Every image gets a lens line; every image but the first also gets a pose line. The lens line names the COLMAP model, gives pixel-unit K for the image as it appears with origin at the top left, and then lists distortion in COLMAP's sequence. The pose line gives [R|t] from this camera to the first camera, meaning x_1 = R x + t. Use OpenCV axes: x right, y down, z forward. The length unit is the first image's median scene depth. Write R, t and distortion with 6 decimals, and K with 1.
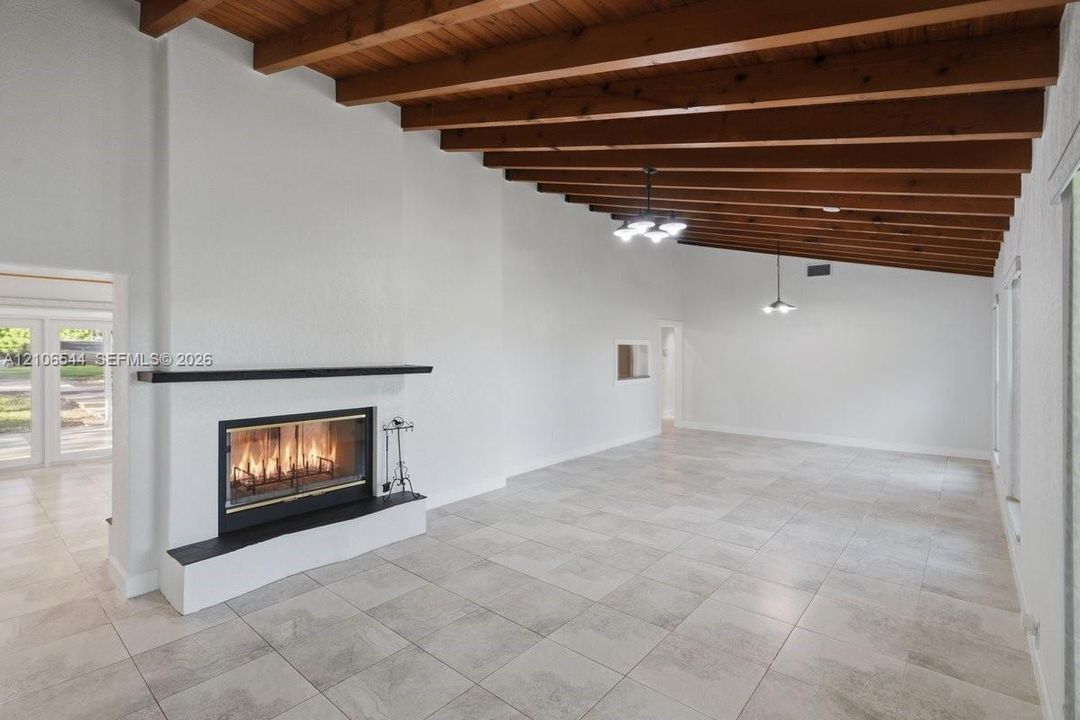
lens RADIAL K [[495.8, 0, 533.1], [0, 495.8, 362.6], [0, 0, 1]] dist [0.008335, 0.000073]
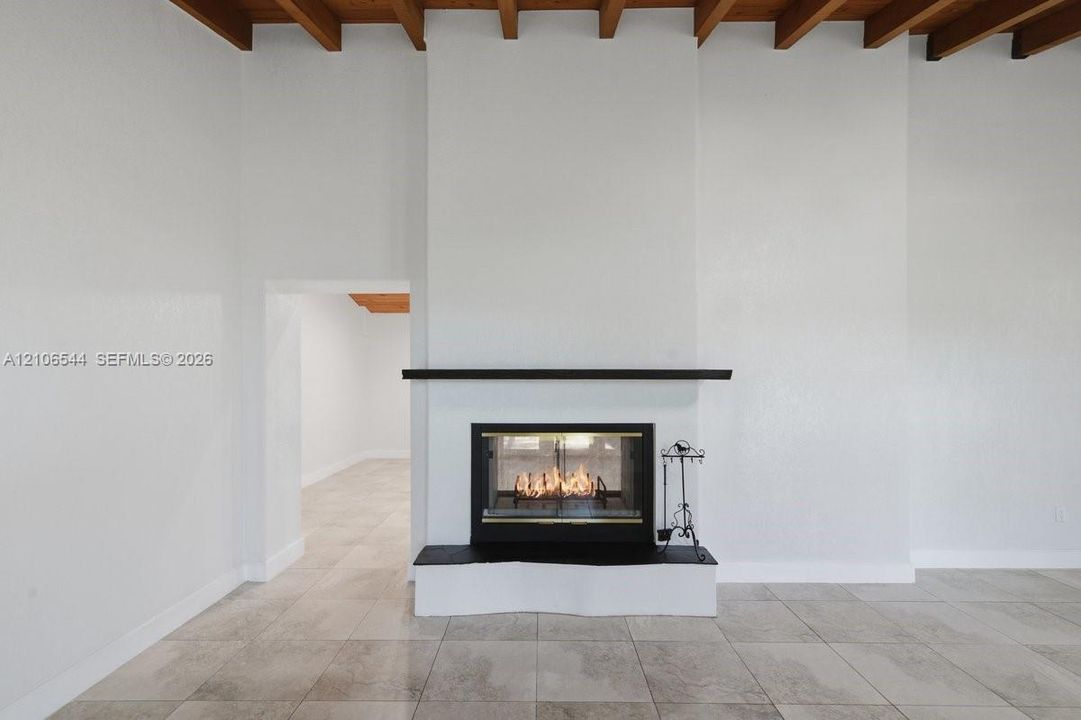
lens RADIAL K [[503.5, 0, 539.4], [0, 503.5, 384.0], [0, 0, 1]] dist [0.008721, 0.000863]
pose [[0.649769, 0.009309, -0.760075, 0.148784], [-0.016767, 0.999857, -0.002088, 0.033737], [0.759947, 0.014101, 0.649832, 0.377024]]
